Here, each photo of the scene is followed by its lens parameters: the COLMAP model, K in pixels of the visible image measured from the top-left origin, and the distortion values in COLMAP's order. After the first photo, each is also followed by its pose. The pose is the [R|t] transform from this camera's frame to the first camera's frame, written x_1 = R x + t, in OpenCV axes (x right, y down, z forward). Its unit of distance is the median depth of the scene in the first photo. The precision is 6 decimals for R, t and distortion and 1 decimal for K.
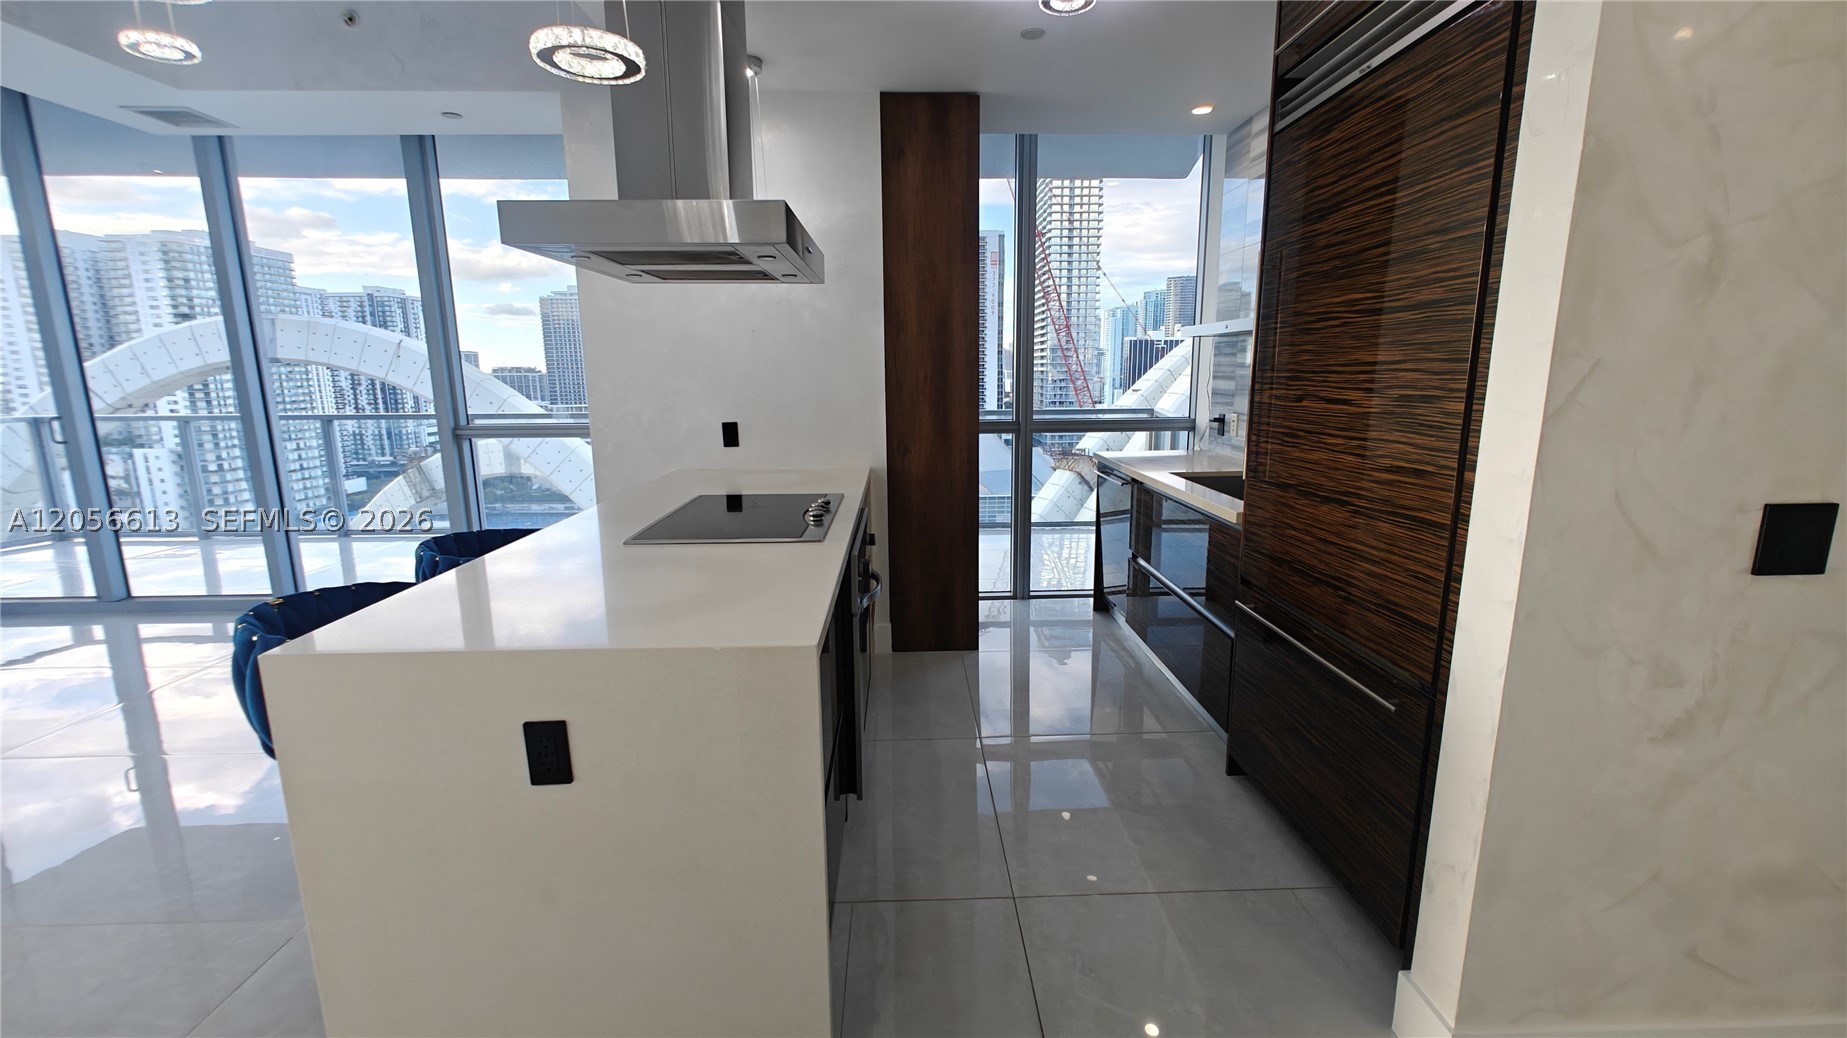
lens RADIAL K [[776.1, 0, 923.5], [0, 776.1, 519.0], [0, 0, 1]] dist [-0.001072, 0.000129]
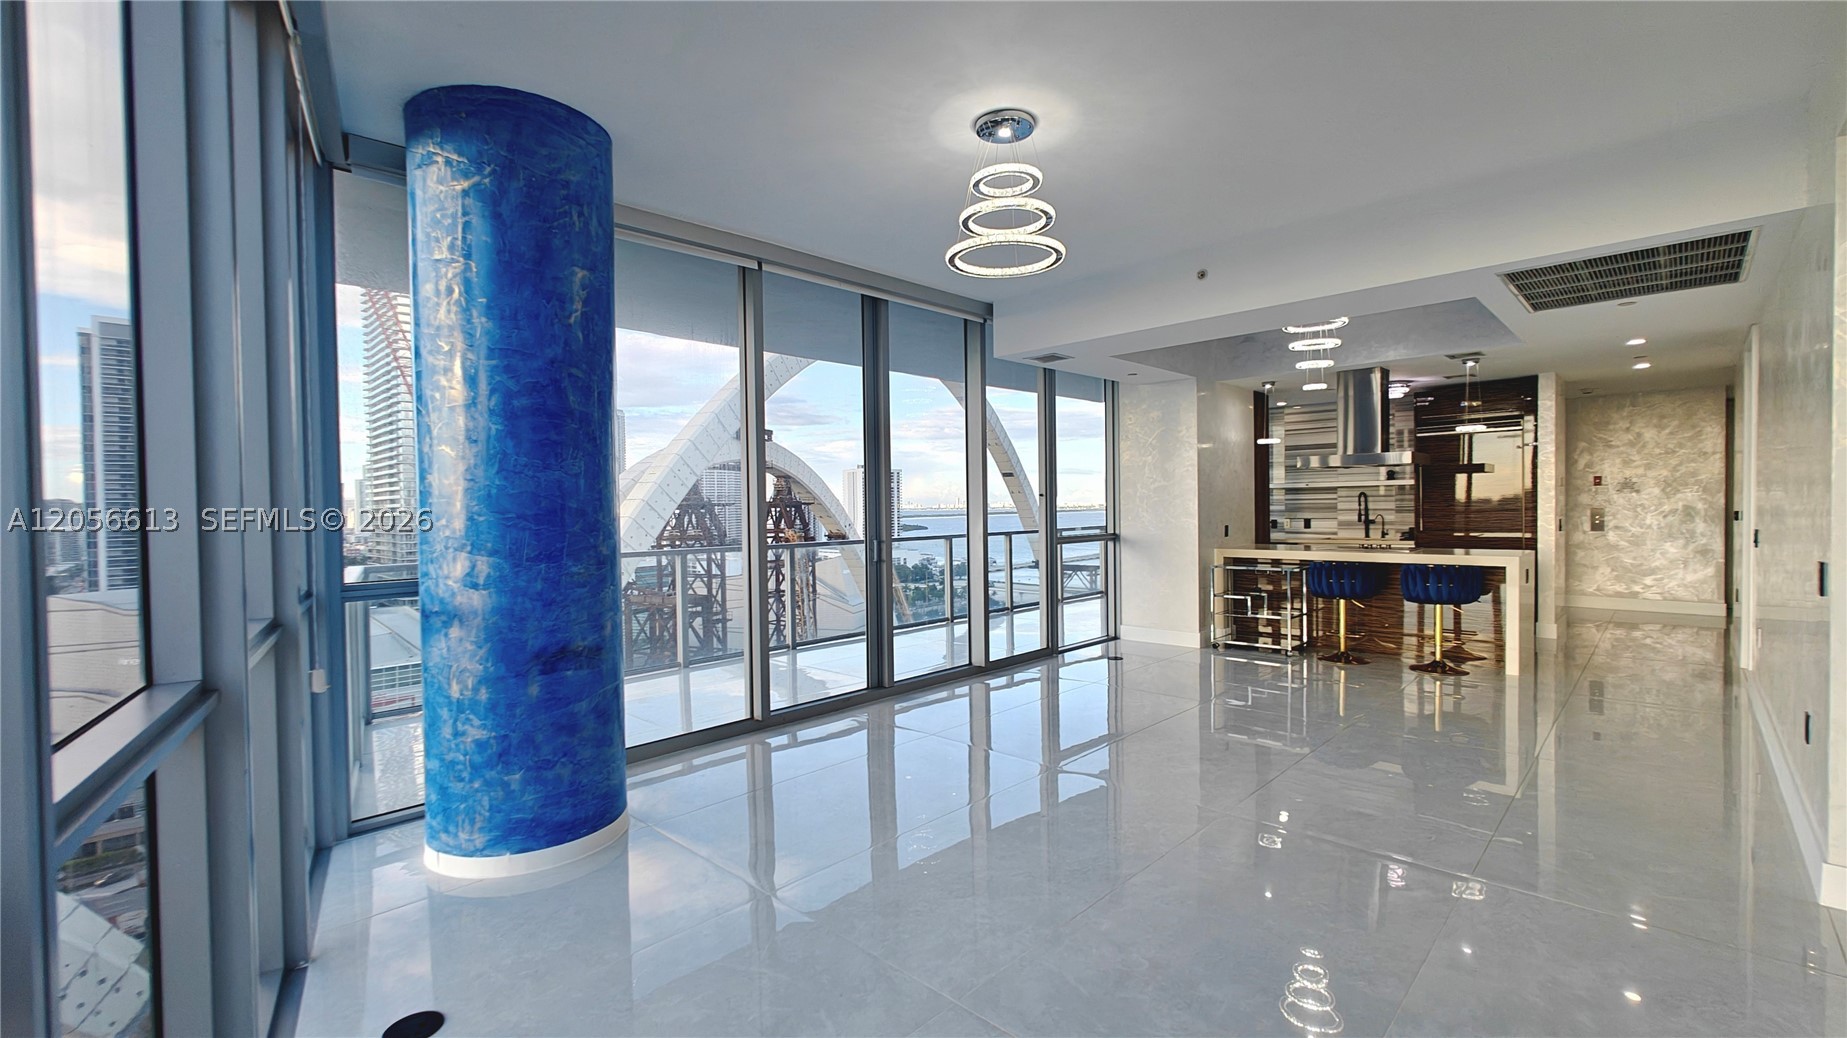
lens RADIAL K [[770.3, 0, 934.0], [0, 770.3, 517.1], [0, 0, 1]] dist [-0.001163, 0.000002]
pose [[0.719607, -0.010522, 0.694302, -0.156433], [0.139093, 0.981804, -0.129284, 0.001295], [-0.680308, 0.189606, 0.707976, 0.000962]]
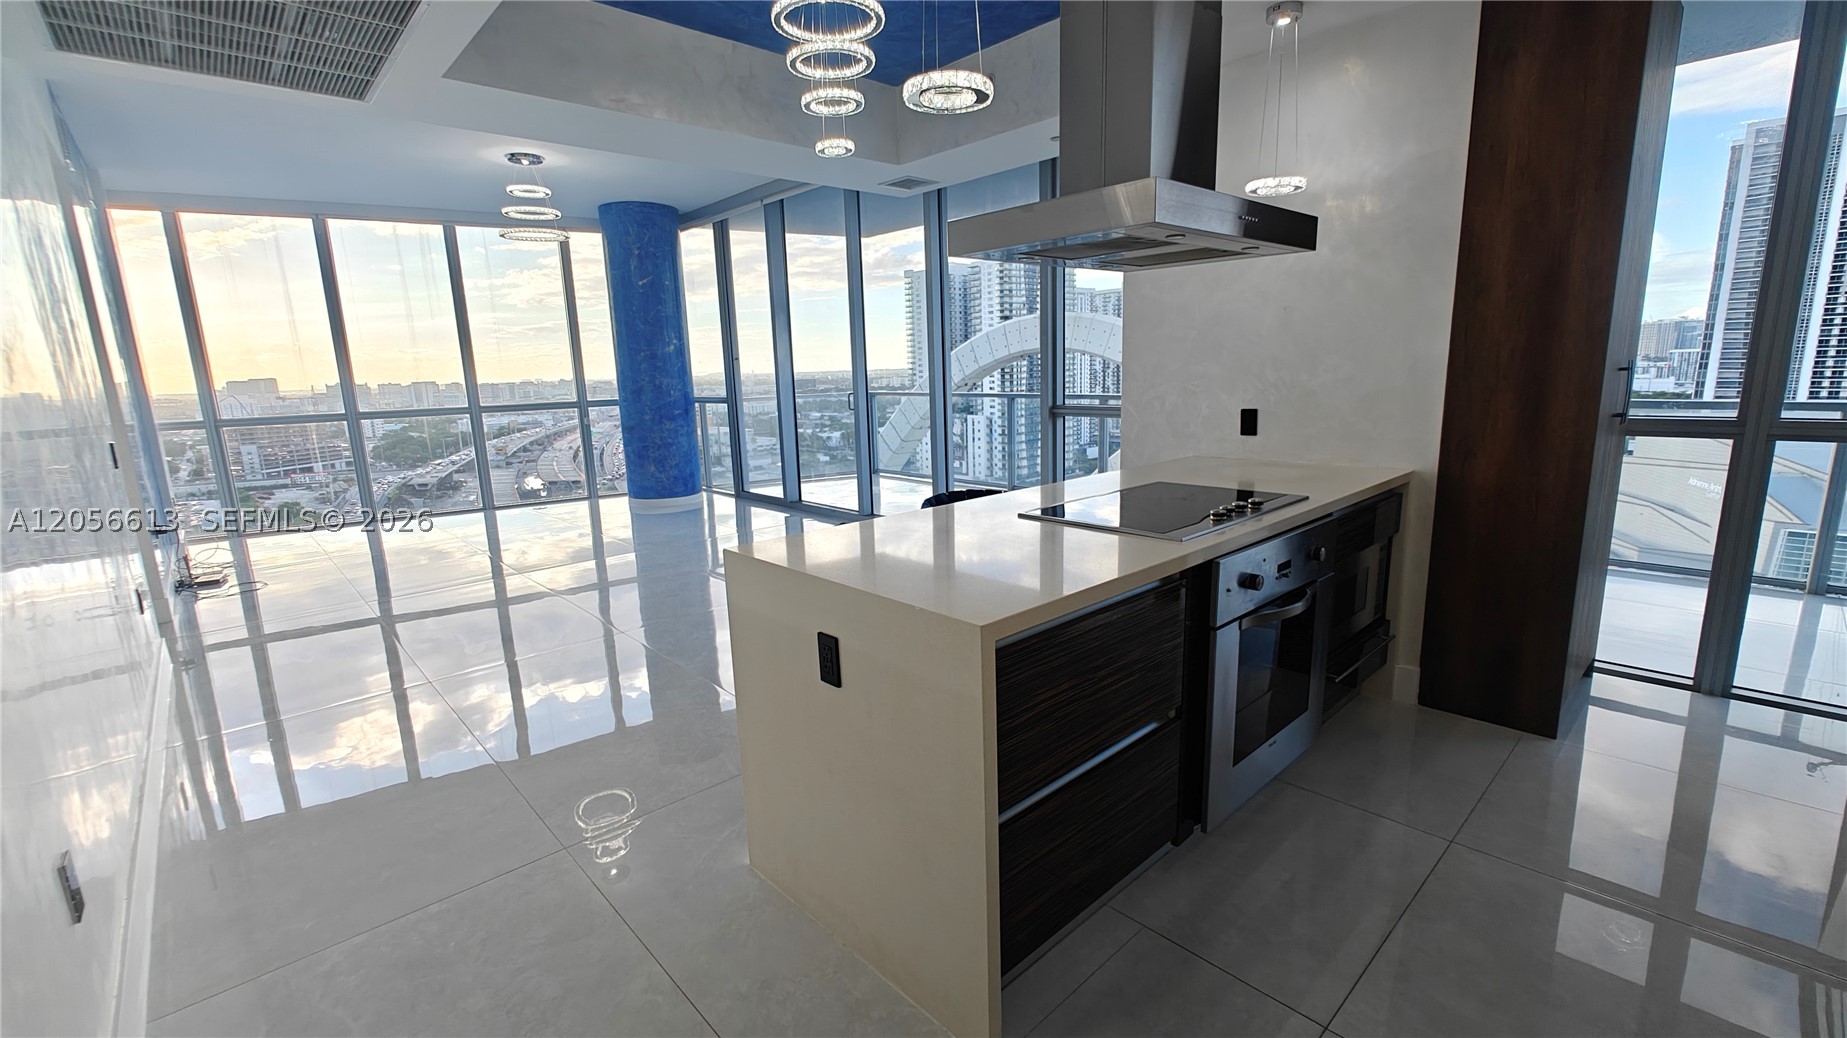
lens RADIAL K [[783.7, 0, 926.0], [0, 783.7, 517.5], [0, 0, 1]] dist [-0.001815, -0.000017]
pose [[0.657958, 0.132366, -0.741330, 0.012269], [-0.117646, 0.990411, 0.072424, -0.001047], [0.743808, 0.039563, 0.667221, 0.005163]]
